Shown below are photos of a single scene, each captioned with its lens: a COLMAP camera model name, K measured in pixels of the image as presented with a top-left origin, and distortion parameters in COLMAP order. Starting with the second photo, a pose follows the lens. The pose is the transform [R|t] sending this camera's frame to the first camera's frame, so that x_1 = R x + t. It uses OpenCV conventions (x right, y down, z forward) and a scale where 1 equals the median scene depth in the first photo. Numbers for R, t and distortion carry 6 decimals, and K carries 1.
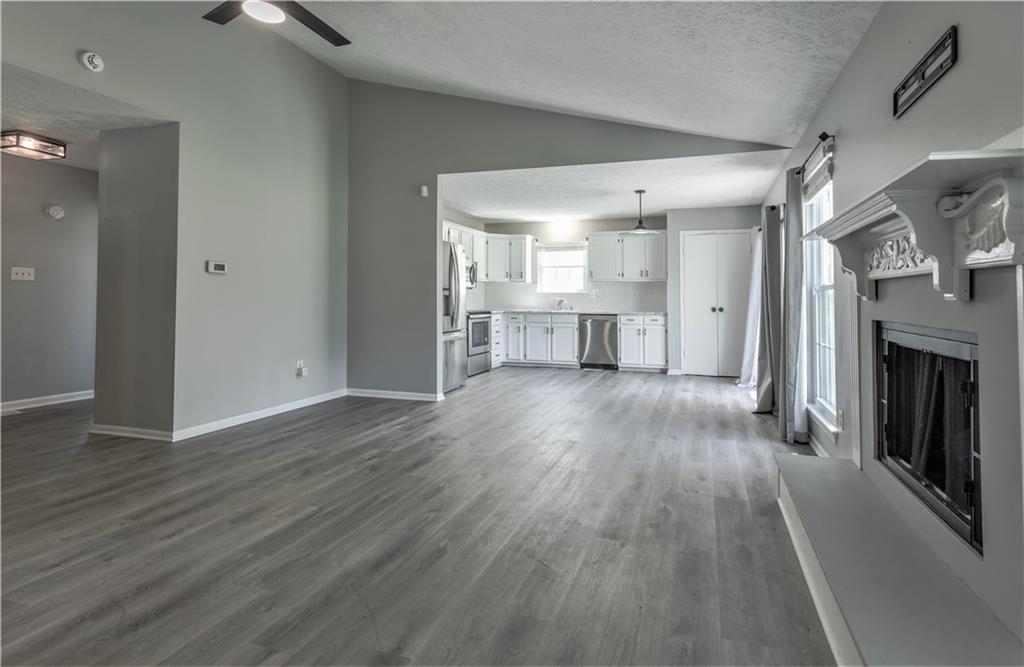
lens RADIAL K [[498.8, 0, 542.9], [0, 498.8, 285.2], [0, 0, 1]] dist [-0.020931, -0.000056]
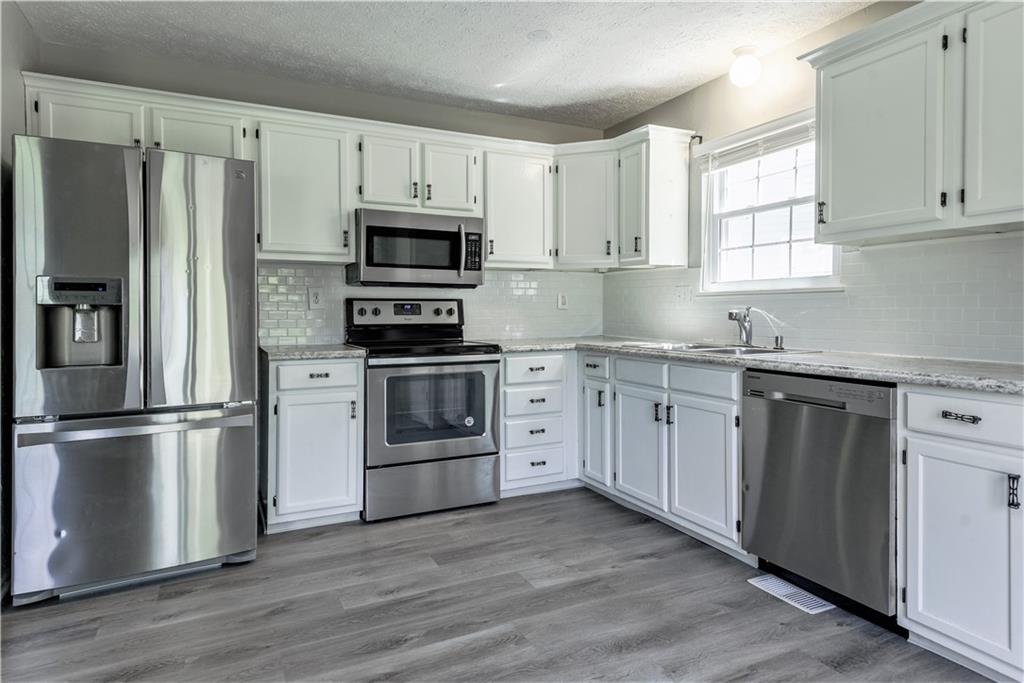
lens RADIAL K [[594.4, 0, 512.0], [0, 594.4, 310.6], [0, 0, 1]] dist [0.002198, 0.000964]
pose [[0.577249, -0.005904, -0.816547, 0.264571], [0.026083, 0.999597, 0.011211, 0.020626], [0.816151, -0.027770, 0.577171, 0.718955]]
